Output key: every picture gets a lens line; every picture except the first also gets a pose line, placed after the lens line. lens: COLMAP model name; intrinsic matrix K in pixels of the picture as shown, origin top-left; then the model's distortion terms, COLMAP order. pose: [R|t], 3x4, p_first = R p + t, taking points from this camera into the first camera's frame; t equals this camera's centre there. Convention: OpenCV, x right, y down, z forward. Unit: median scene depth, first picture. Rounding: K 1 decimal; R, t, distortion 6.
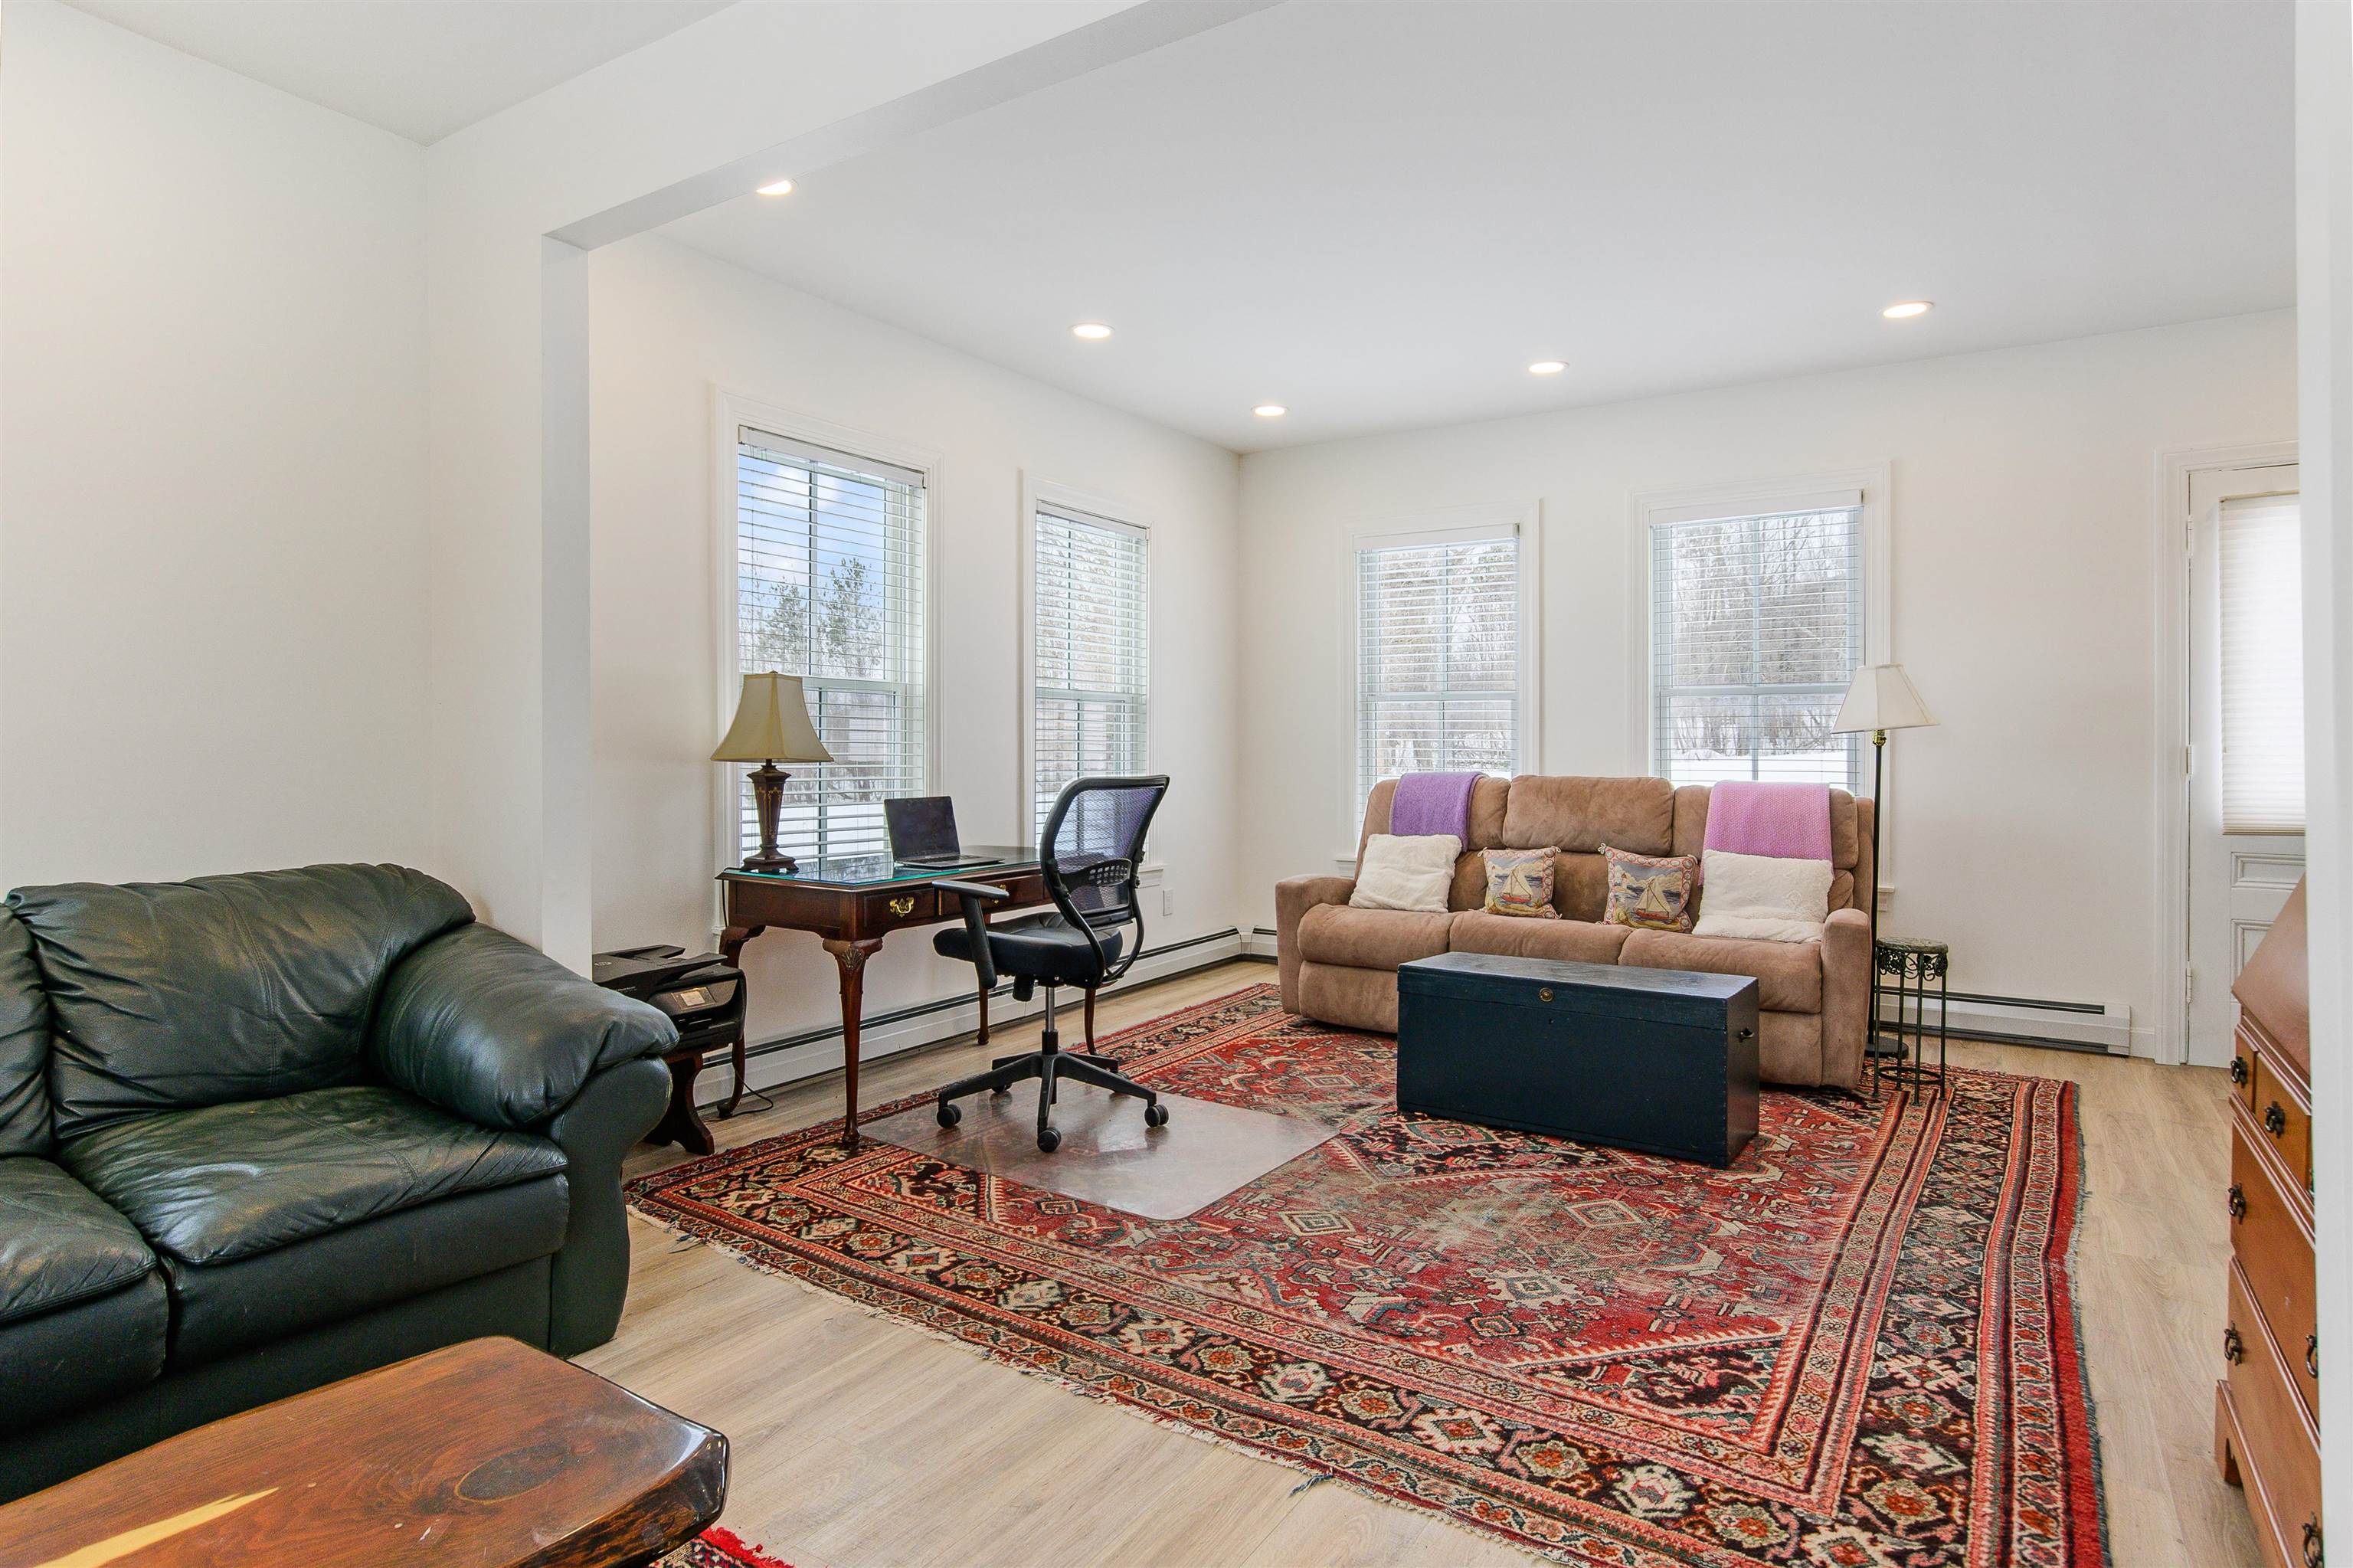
lens RADIAL K [[1267.5, 0, 1176.9], [0, 1267.5, 772.2], [0, 0, 1]] dist [-0.000634, -0.000138]
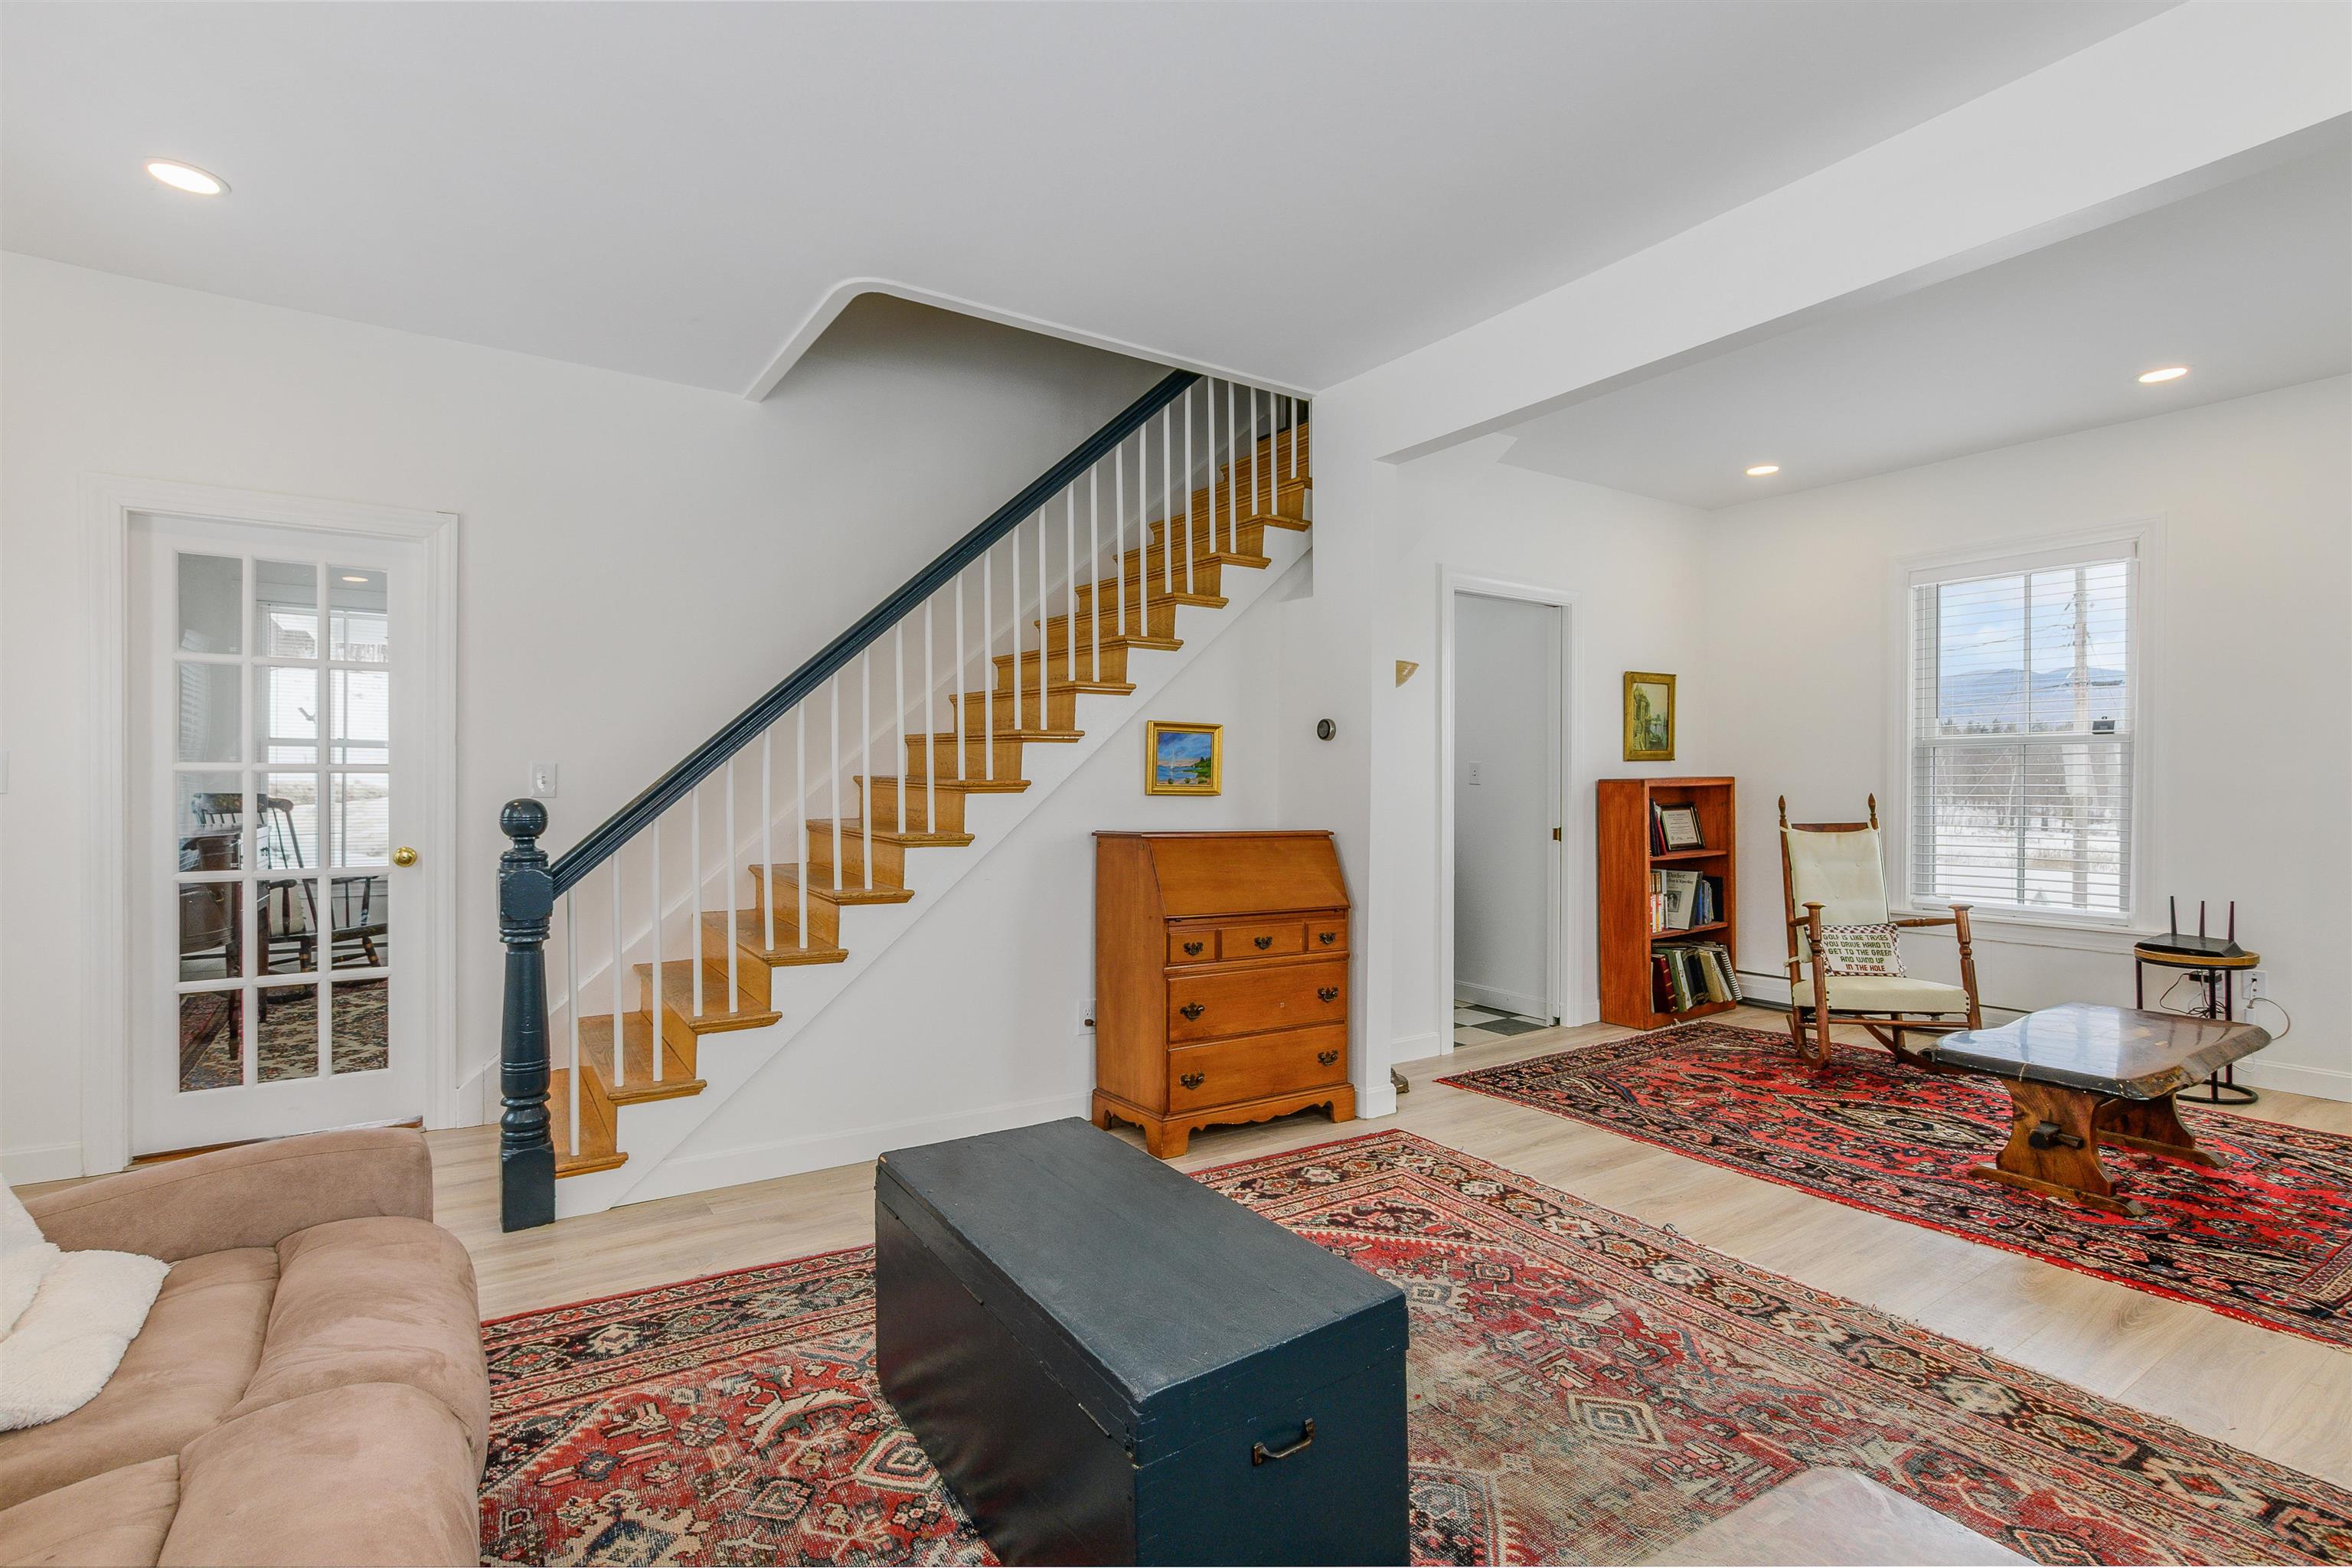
lens RADIAL K [[1125.6, 0, 1174.2], [0, 1125.6, 787.7], [0, 0, 1]] dist [0.001343, 0.000611]
pose [[-0.921872, -0.001885, 0.387490, 0.113411], [0.002844, 0.999928, 0.011630, -0.040038], [-0.387484, 0.011823, -0.921801, 2.097313]]
